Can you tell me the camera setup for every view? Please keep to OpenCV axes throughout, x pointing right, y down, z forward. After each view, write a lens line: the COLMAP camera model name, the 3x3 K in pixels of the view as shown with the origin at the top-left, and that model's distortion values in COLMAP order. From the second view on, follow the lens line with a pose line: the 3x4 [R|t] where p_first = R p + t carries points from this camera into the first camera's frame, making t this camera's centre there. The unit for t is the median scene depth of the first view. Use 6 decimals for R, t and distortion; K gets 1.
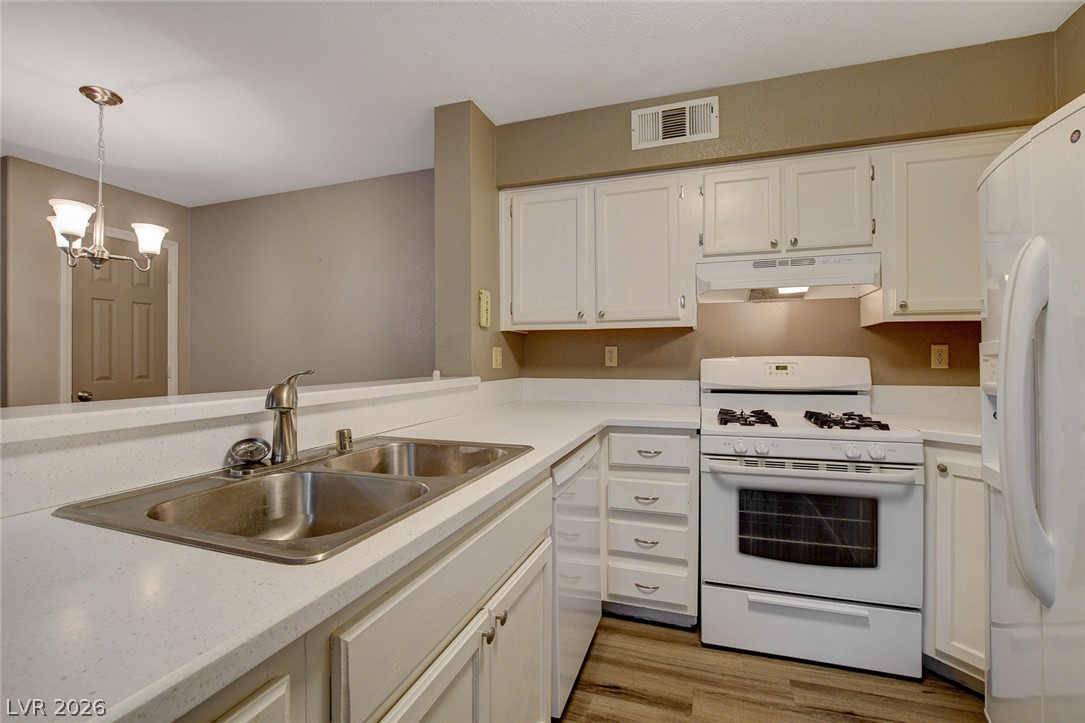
lens RADIAL K [[472.3, 0, 541.5], [0, 472.3, 358.1], [0, 0, 1]] dist [-0.025961, 0.004354]
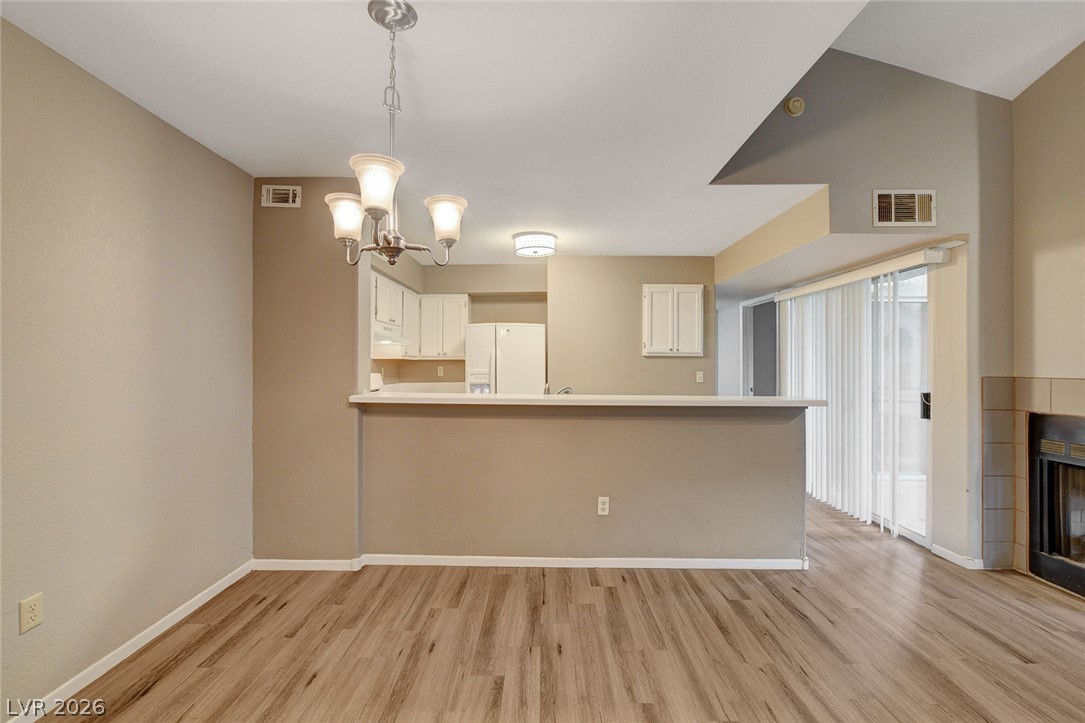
lens RADIAL K [[470.7, 0, 541.5], [0, 470.7, 360.0], [0, 0, 1]] dist [-0.018847, 0.005635]
pose [[-0.317671, 0.008817, 0.948160, -1.752510], [-0.007606, 0.999901, -0.011846, -0.046035], [-0.948170, -0.010975, -0.317573, 1.045610]]
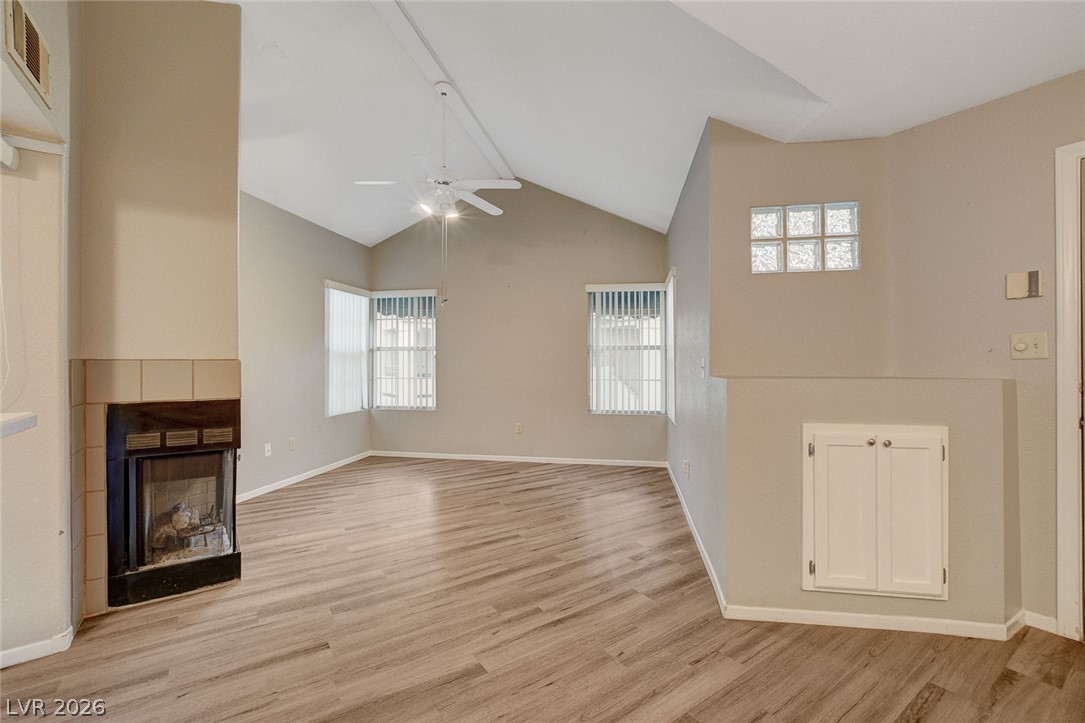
lens RADIAL K [[470.7, 0, 541.5], [0, 470.7, 360.0], [0, 0, 1]] dist [-0.018847, 0.005635]
pose [[-0.595386, 0.000447, -0.803440, -0.647506], [0.004862, 0.999984, -0.003047, -0.012039], [0.803425, -0.005720, -0.595378, 0.687532]]
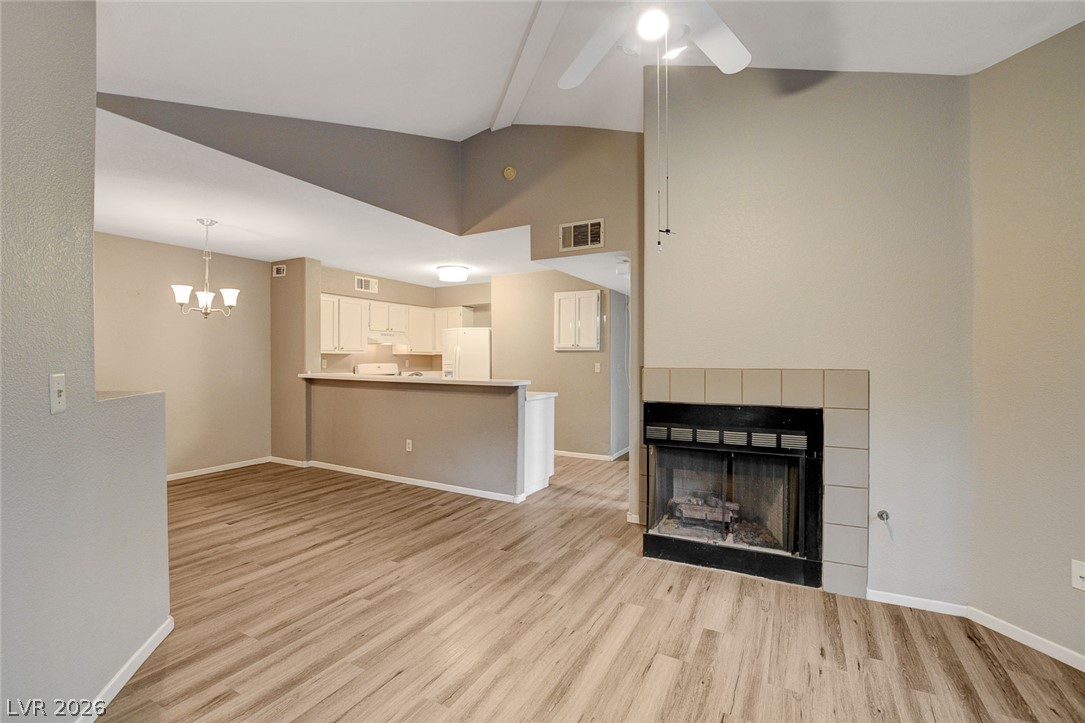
lens RADIAL K [[477.8, 0, 541.2], [0, 477.8, 359.6], [0, 0, 1]] dist [-0.036468, 0.005817]
pose [[0.160703, -0.000596, 0.987003, -2.635105], [-0.007321, 0.999972, 0.001796, -0.047137], [-0.986976, -0.007515, 0.160694, -0.595622]]
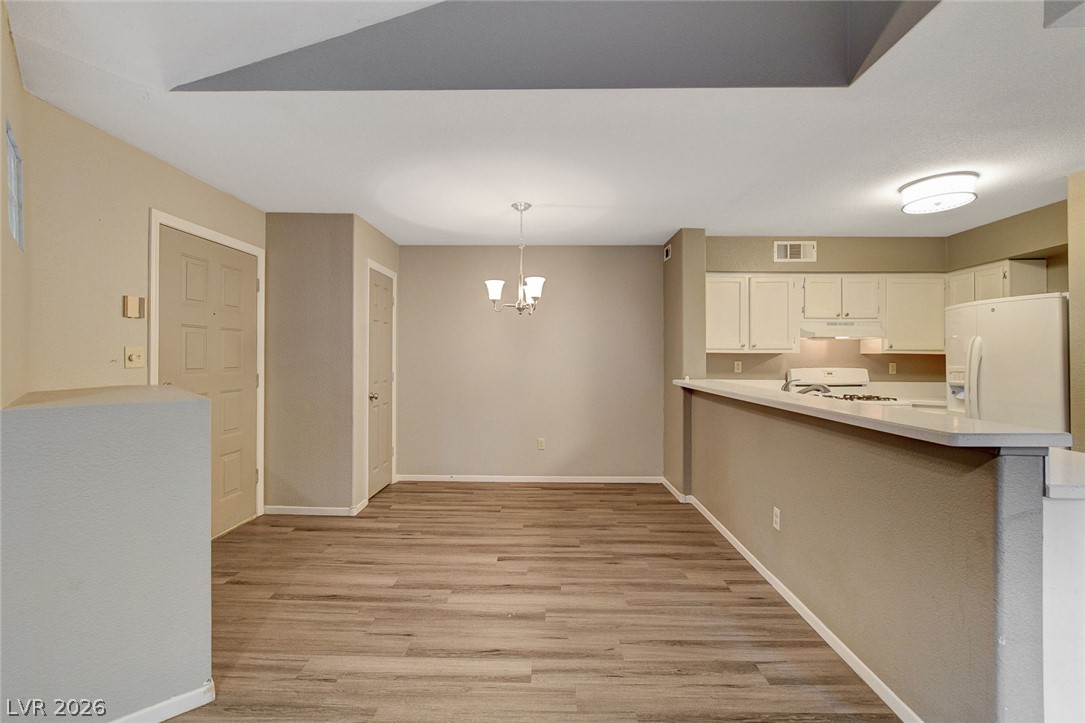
lens RADIAL K [[467.8, 0, 540.8], [0, 467.8, 354.3], [0, 0, 1]] dist [-0.002226, 0.000108]
pose [[0.950124, 0.007864, 0.311774, -1.446041], [-0.006856, 0.999967, -0.004329, -0.050243], [-0.311798, 0.001976, 0.950146, -0.584506]]
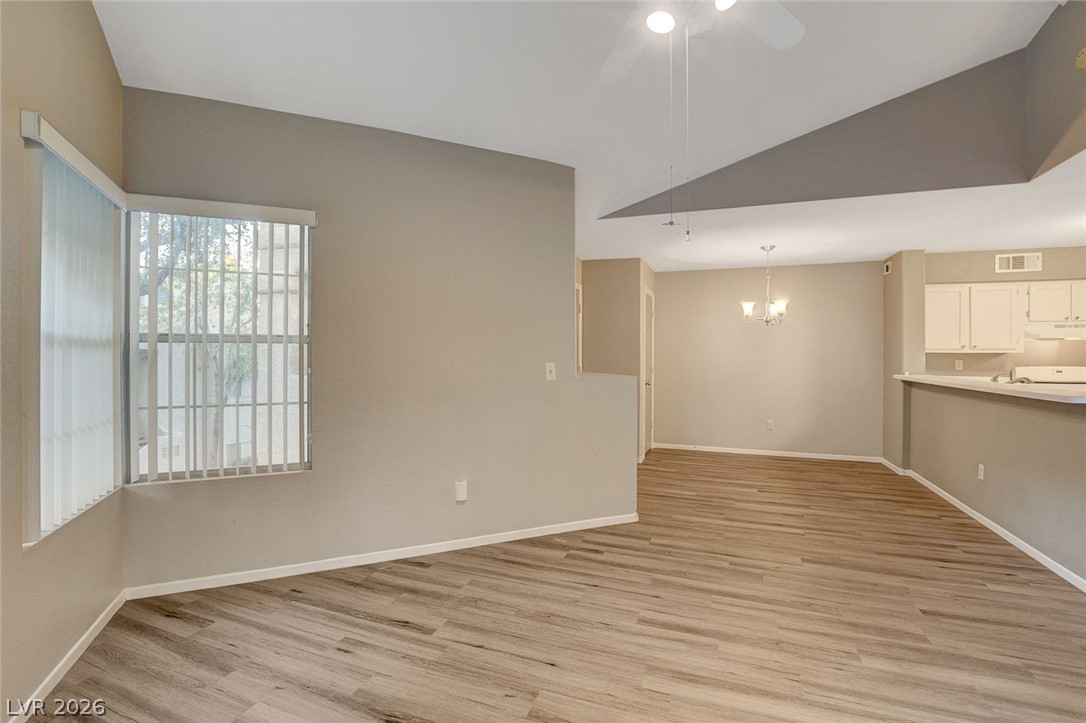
lens RADIAL K [[484.1, 0, 542.3], [0, 484.1, 355.2], [0, 0, 1]] dist [-0.035411, 0.006206]
pose [[0.999471, 0.007855, -0.031548, -2.038702], [-0.007775, 0.999966, 0.002650, -0.048161], [0.031568, -0.002403, 0.999499, -1.399111]]
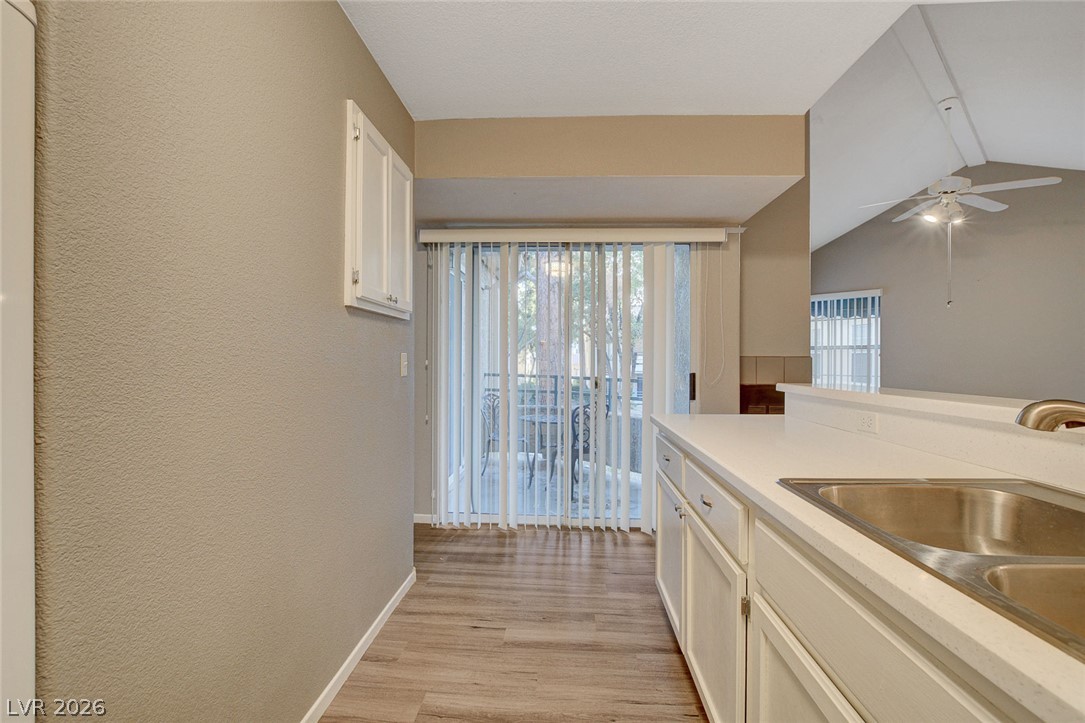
lens RADIAL K [[472.3, 0, 541.5], [0, 472.3, 358.1], [0, 0, 1]] dist [-0.025961, 0.004354]
pose [[-0.962502, -0.002295, -0.271266, 0.235067], [-0.000448, 0.999976, -0.006869, -0.002904], [0.271275, -0.006490, -0.962480, 0.689626]]
